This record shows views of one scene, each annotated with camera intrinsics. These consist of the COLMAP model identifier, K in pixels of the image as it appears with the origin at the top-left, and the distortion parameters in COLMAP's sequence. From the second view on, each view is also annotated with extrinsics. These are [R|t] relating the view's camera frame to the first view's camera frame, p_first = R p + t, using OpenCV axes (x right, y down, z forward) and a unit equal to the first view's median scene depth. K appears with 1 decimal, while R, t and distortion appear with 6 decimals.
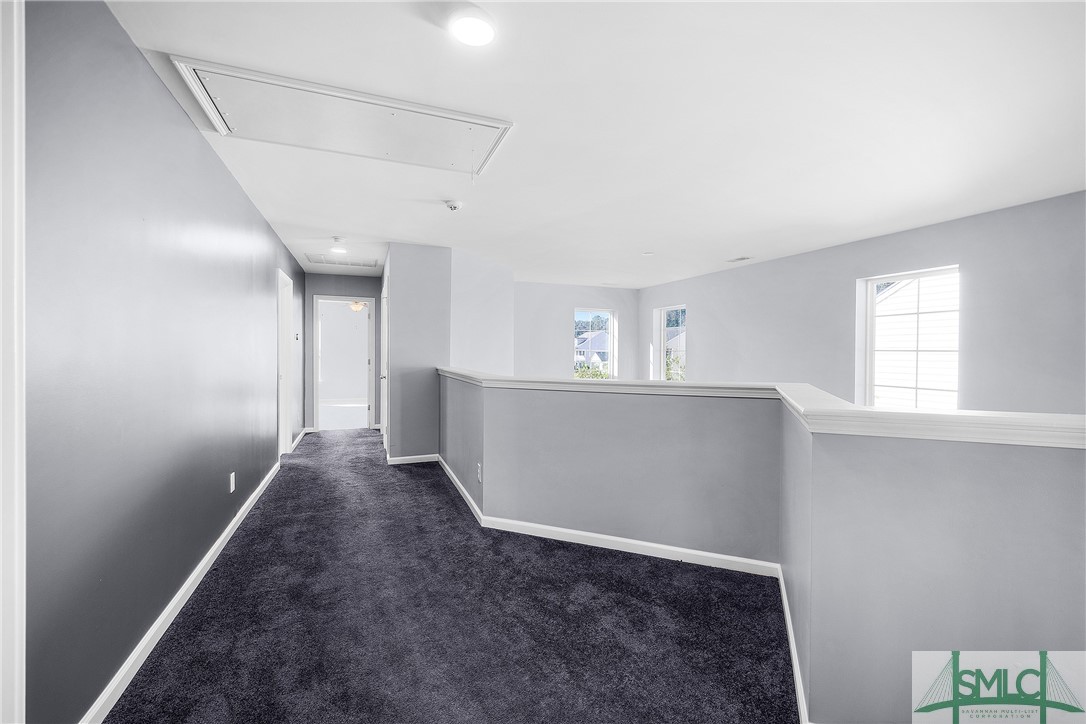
lens RADIAL K [[465.5, 0, 547.3], [0, 465.5, 356.1], [0, 0, 1]] dist [0.001056, -0.001158]
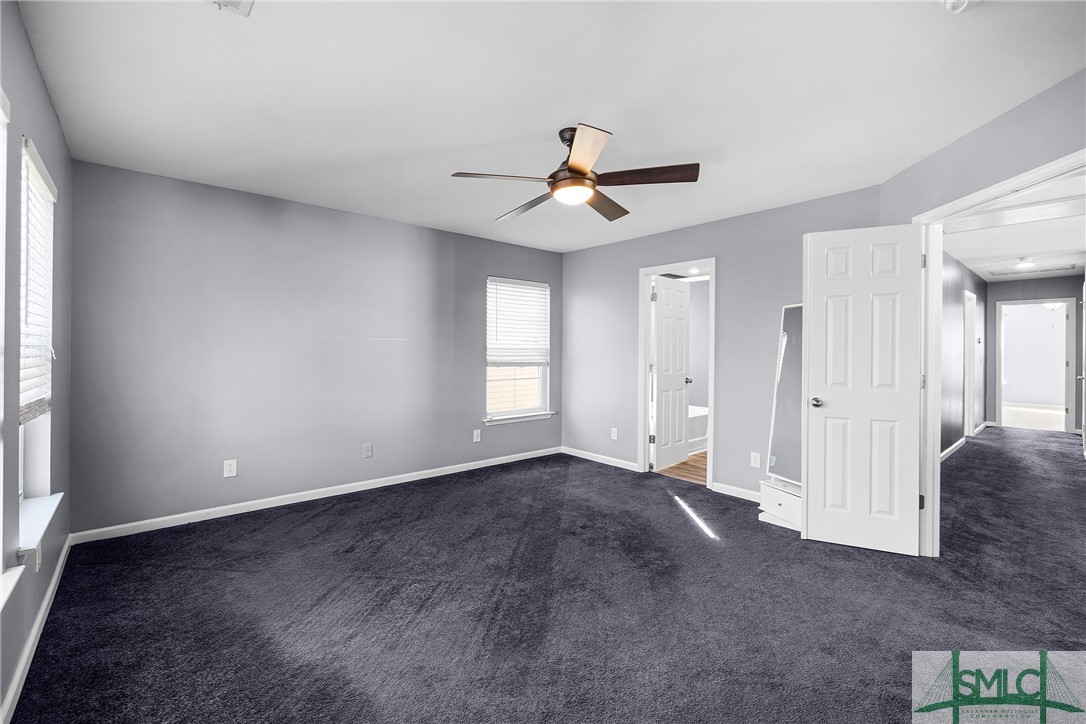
lens RADIAL K [[465.5, 0, 549.2], [0, 465.5, 353.8], [0, 0, 1]] dist [0.001056, -0.001158]
pose [[0.338867, -0.001682, -0.940833, 0.207029], [-0.008961, 0.999947, -0.005015, 0.007992], [0.940792, 0.010131, 0.338834, -0.435369]]
